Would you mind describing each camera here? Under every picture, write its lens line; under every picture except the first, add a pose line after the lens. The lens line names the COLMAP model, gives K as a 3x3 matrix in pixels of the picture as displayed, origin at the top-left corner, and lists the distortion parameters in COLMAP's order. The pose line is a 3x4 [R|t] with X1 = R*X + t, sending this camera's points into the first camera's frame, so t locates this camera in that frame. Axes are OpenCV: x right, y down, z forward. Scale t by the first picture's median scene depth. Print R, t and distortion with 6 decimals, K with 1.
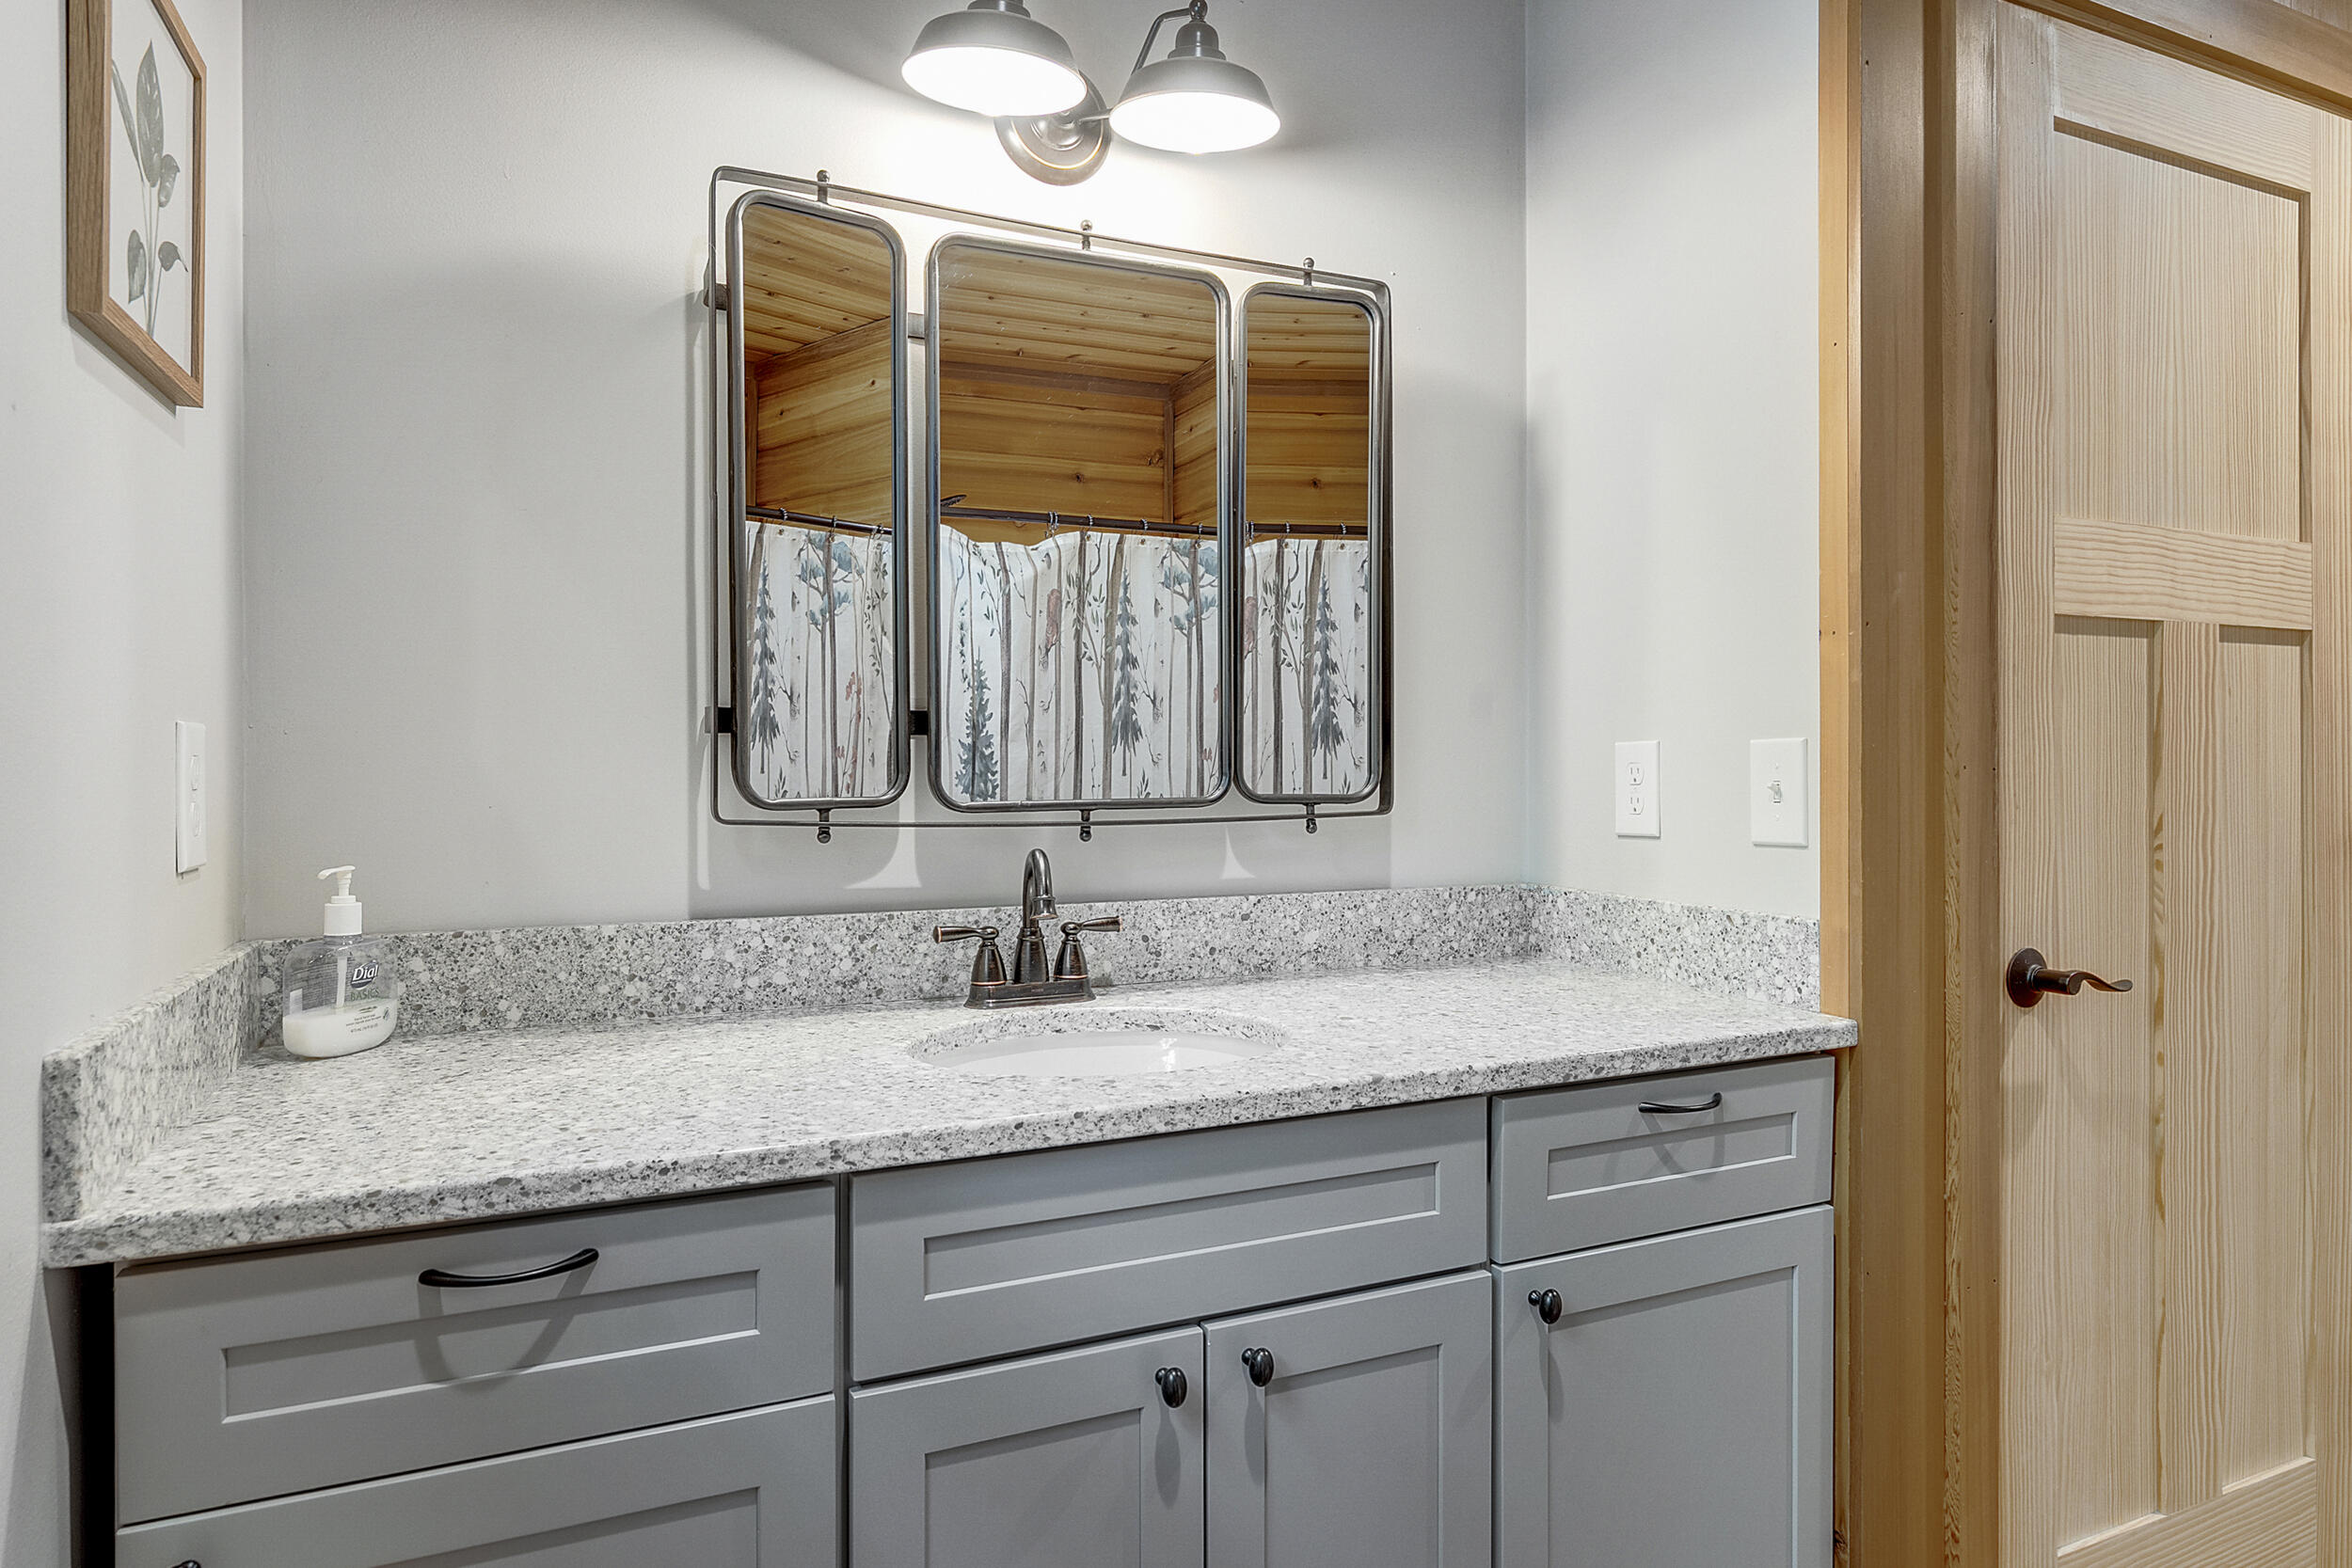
lens RADIAL K [[1447.7, 0, 1046.5], [0, 1447.7, 775.9], [0, 0, 1]] dist [-0.002500, 0.000885]
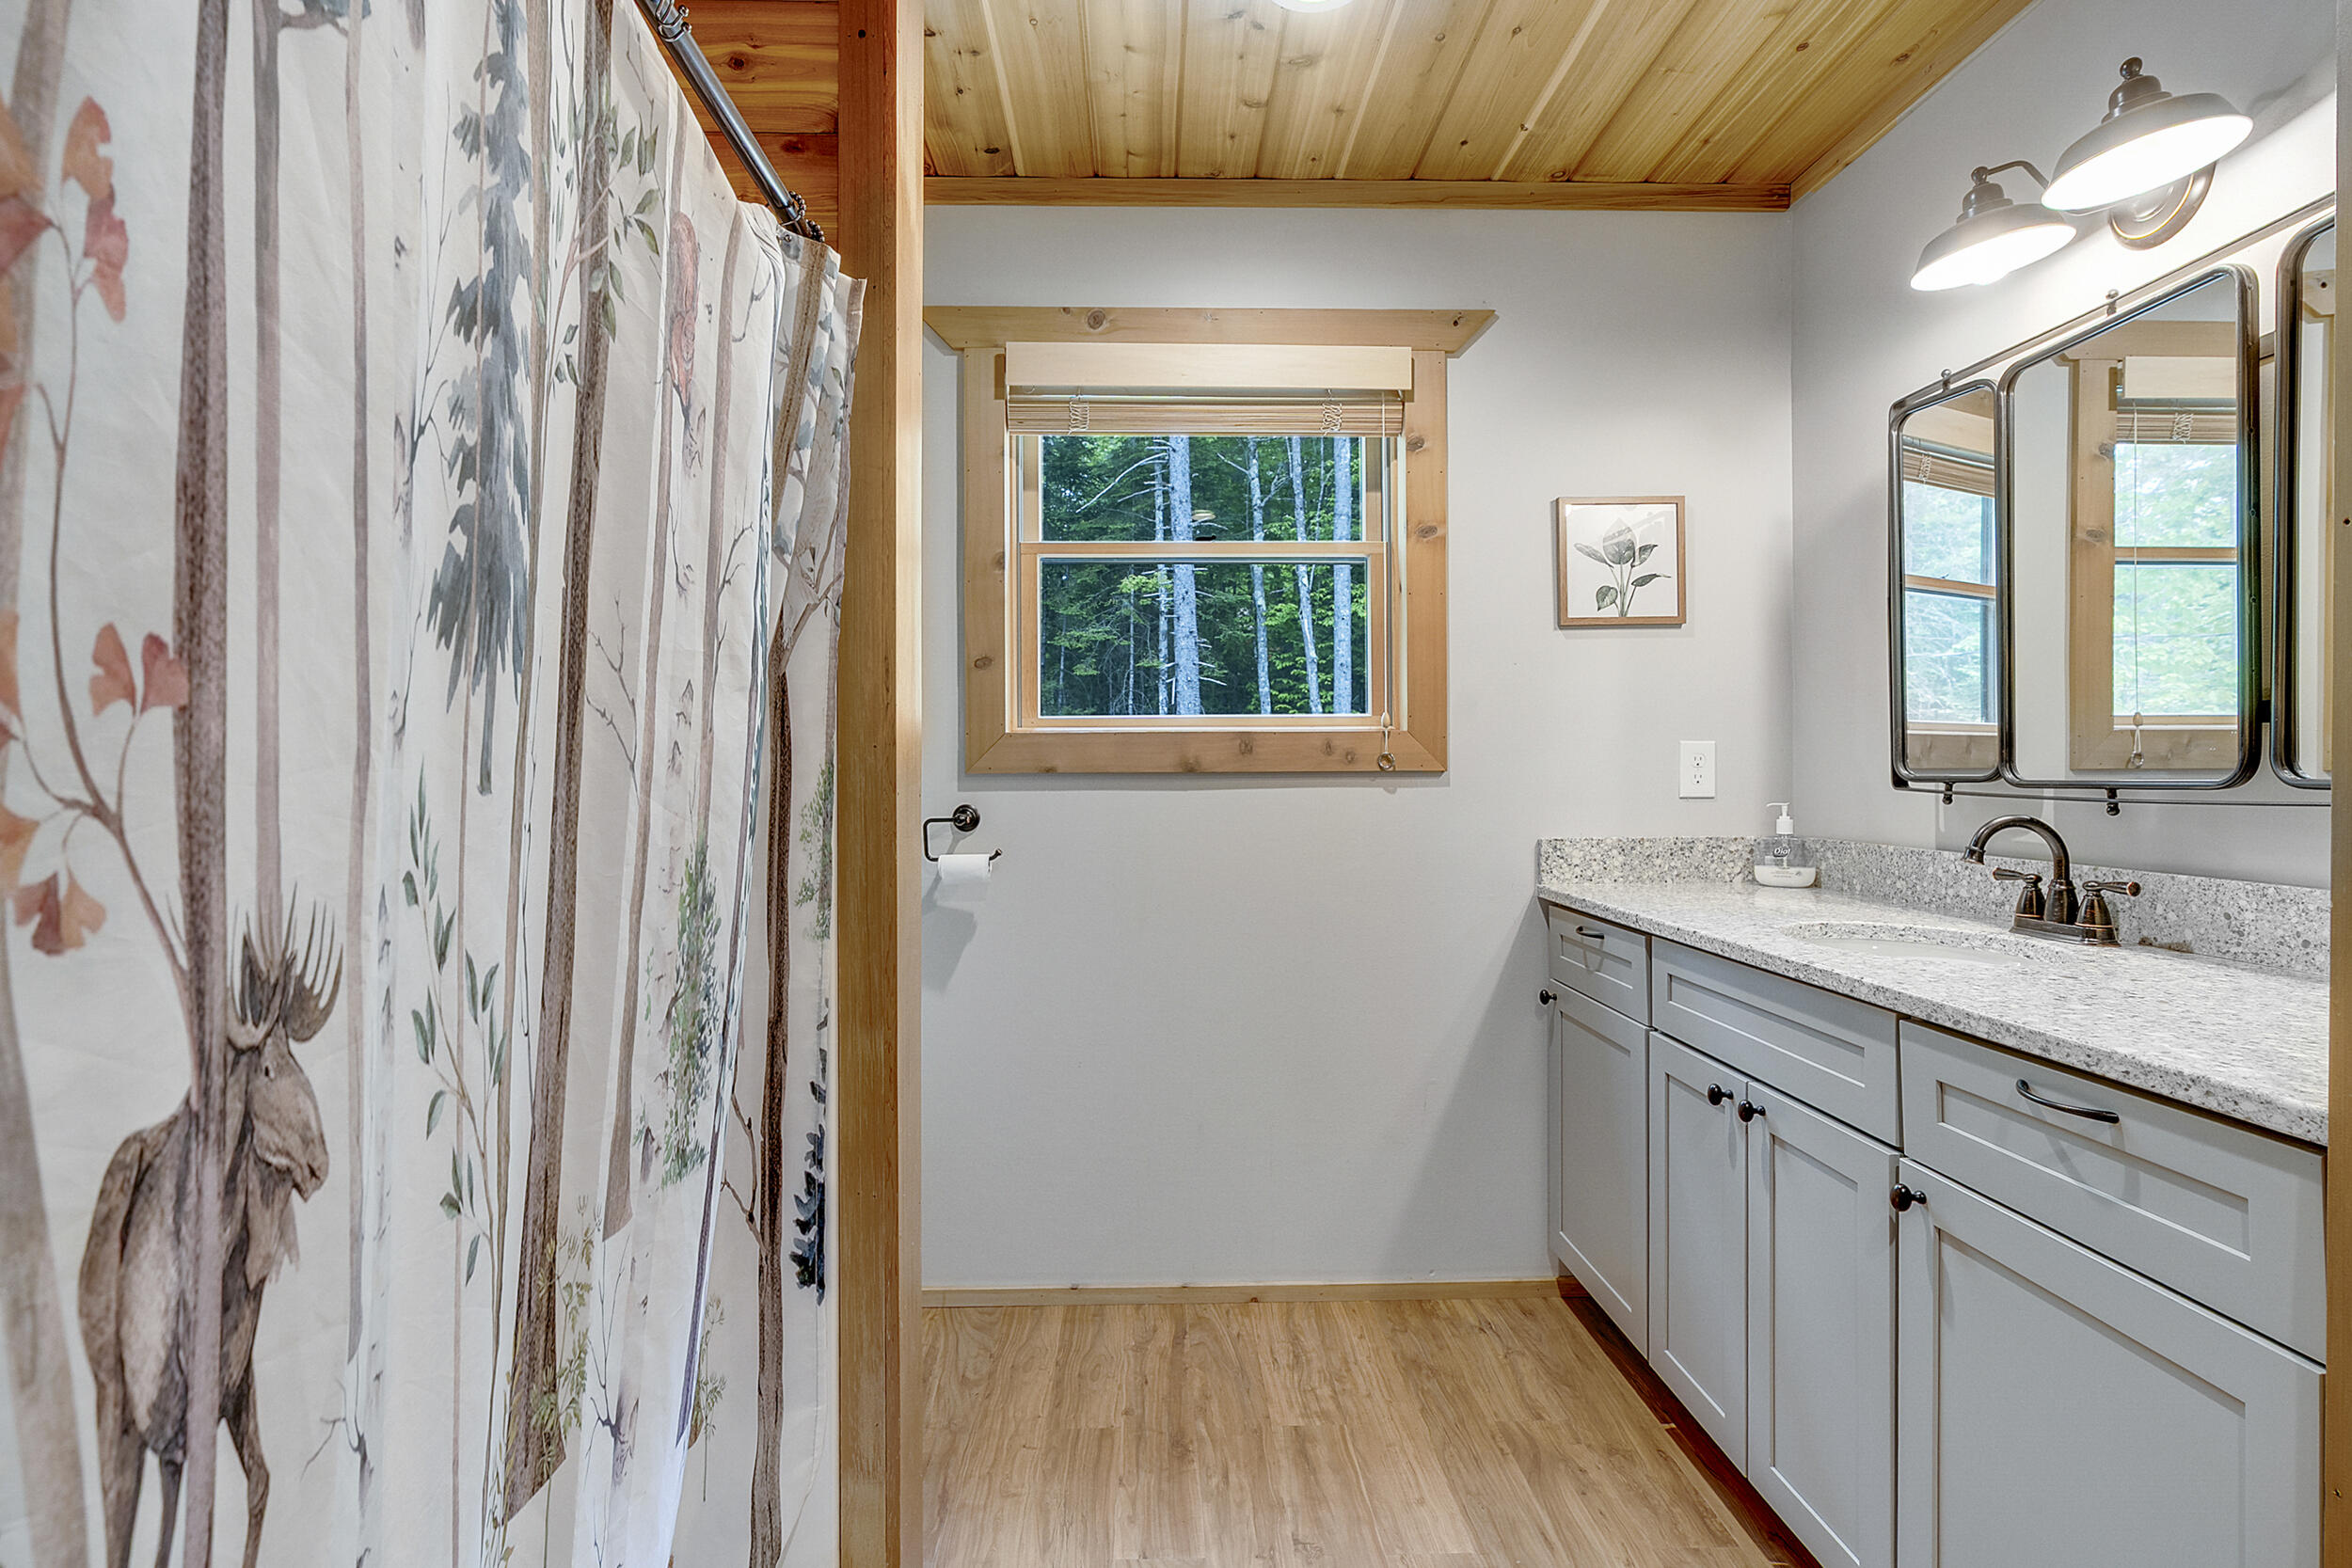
lens RADIAL K [[1078.7, 0, 1174.9], [0, 1078.7, 767.9], [0, 0, 1]] dist [-0.011623, 0.004421]
pose [[-0.391093, -0.001640, -0.920350, 1.229914], [-0.006974, 0.999975, 0.001182, 0.011934], [0.920325, 0.006881, -0.391094, 0.695015]]
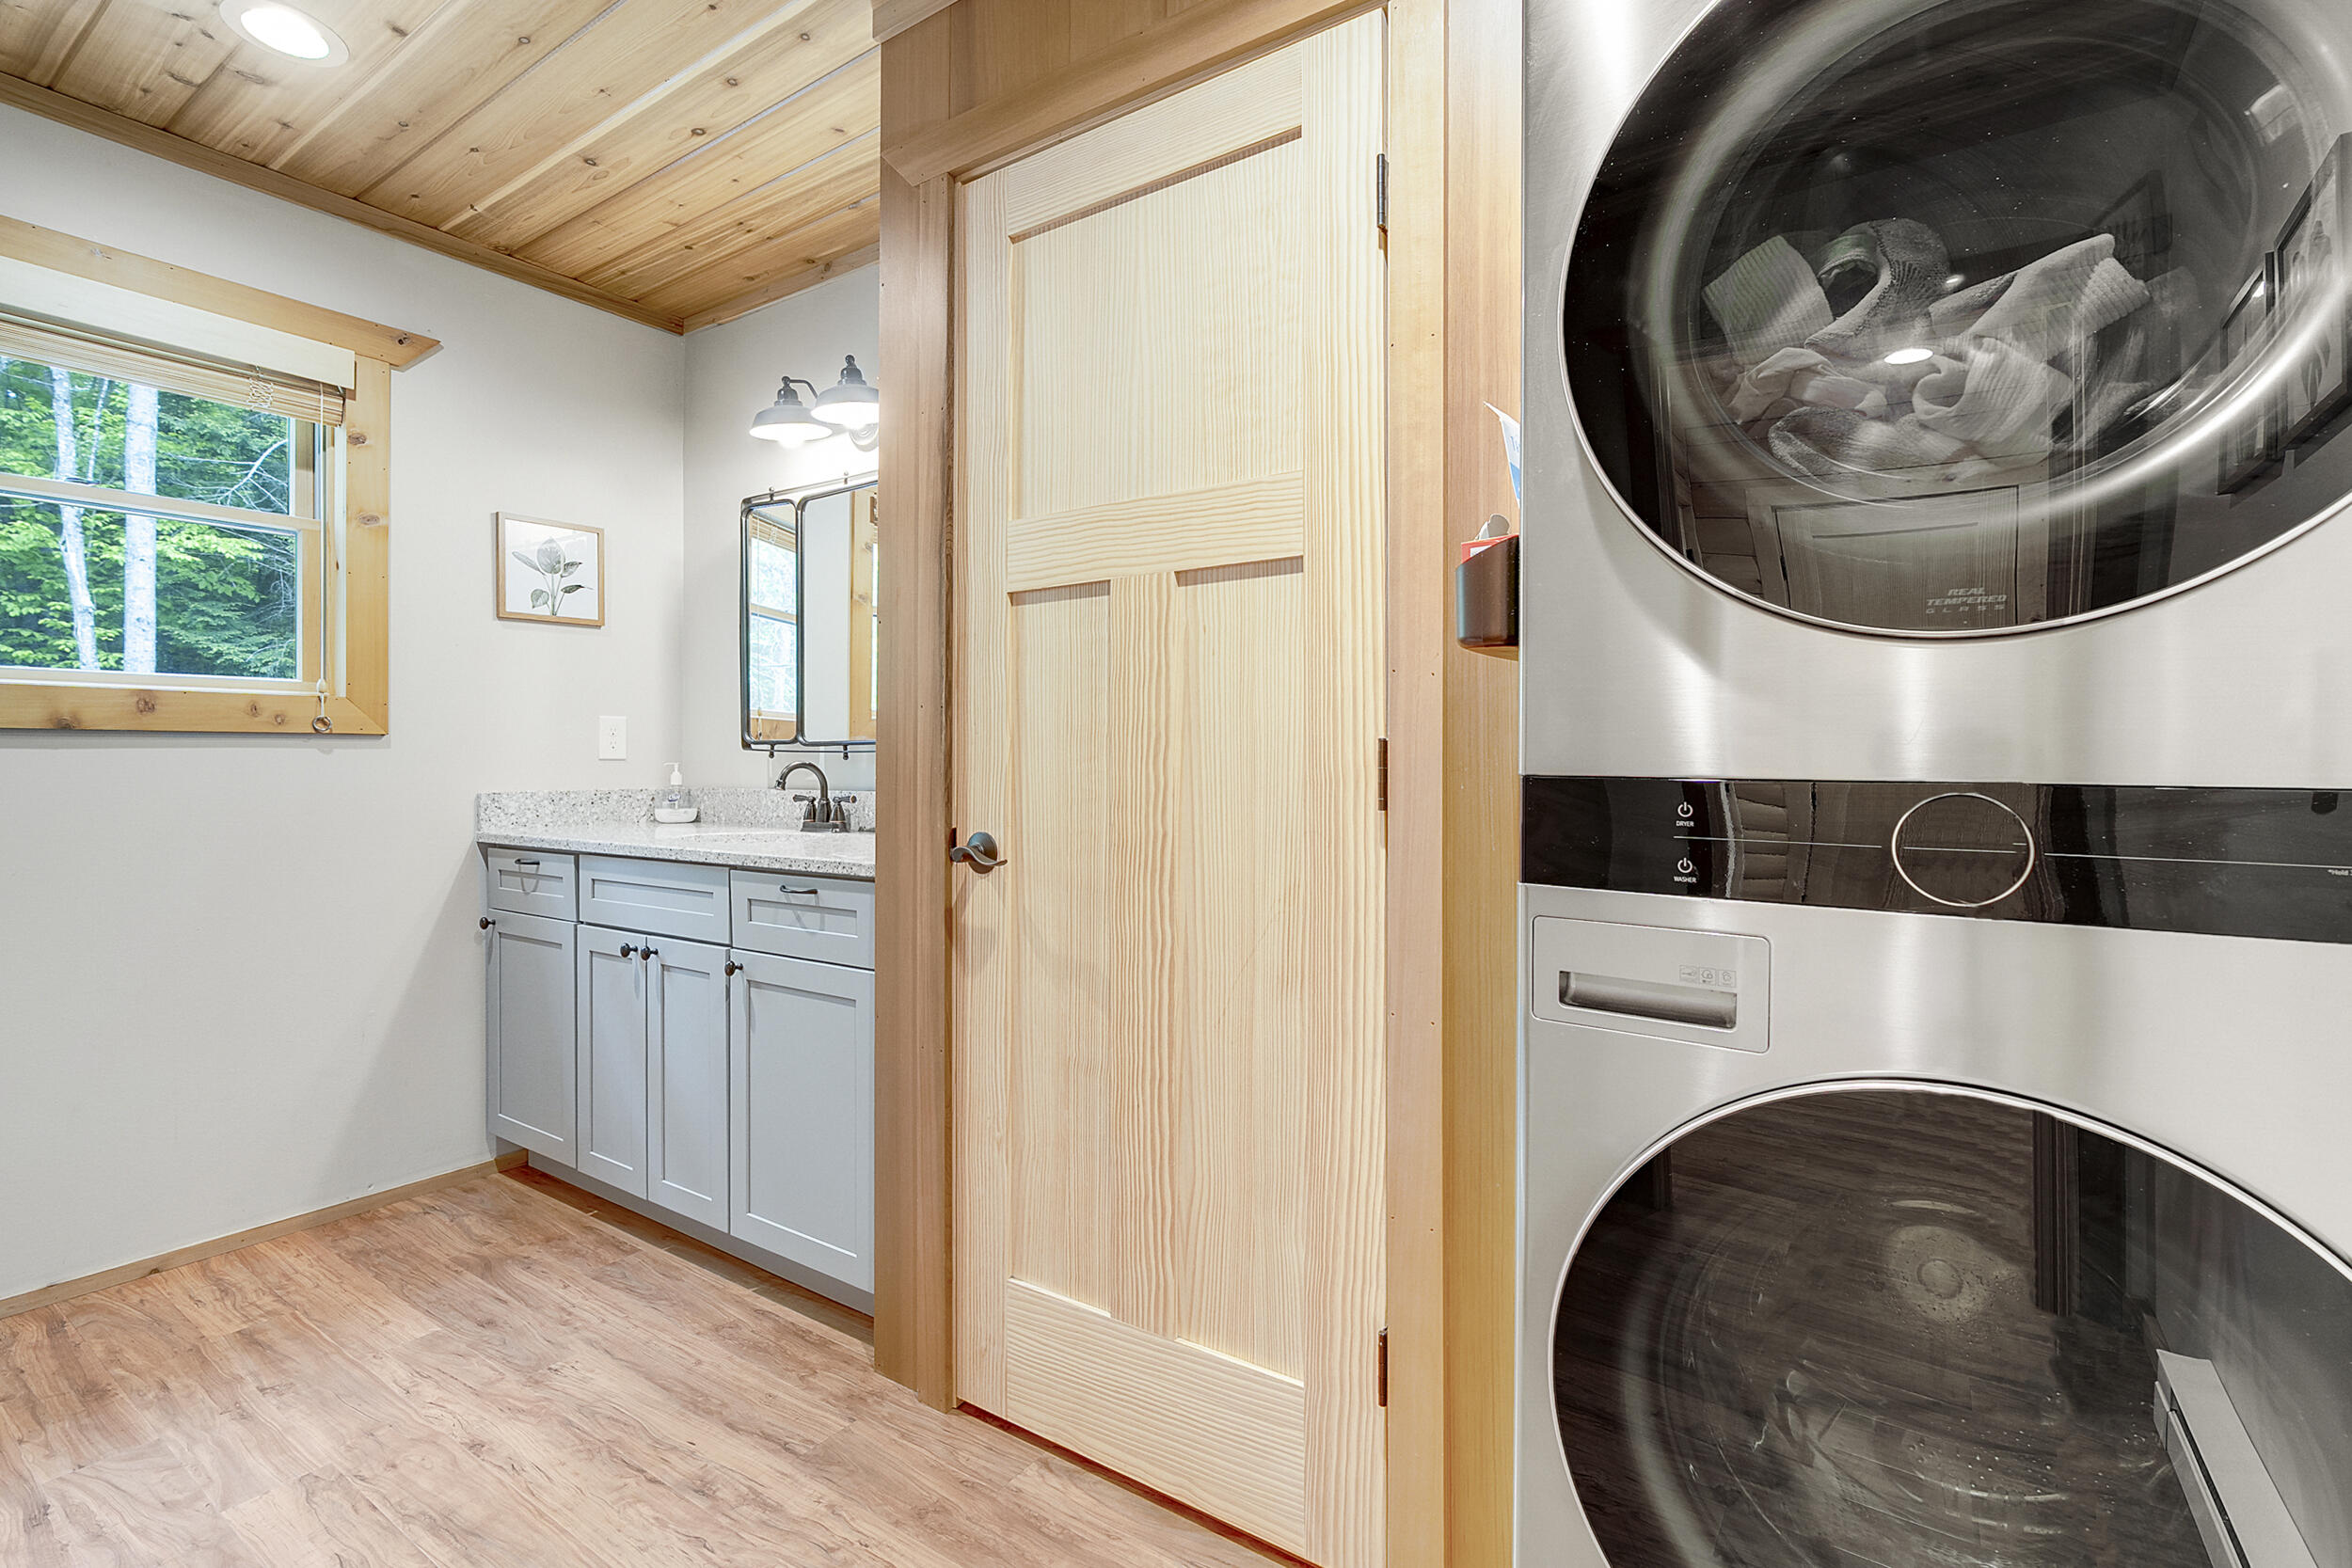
lens RADIAL K [[1078.7, 0, 1174.9], [0, 1078.7, 767.9], [0, 0, 1]] dist [-0.011623, 0.004421]
pose [[0.508464, 0.003366, -0.861077, 1.794410], [-0.009724, 0.999951, -0.001833, 0.059883], [0.861028, 0.009305, 0.508472, 0.663450]]
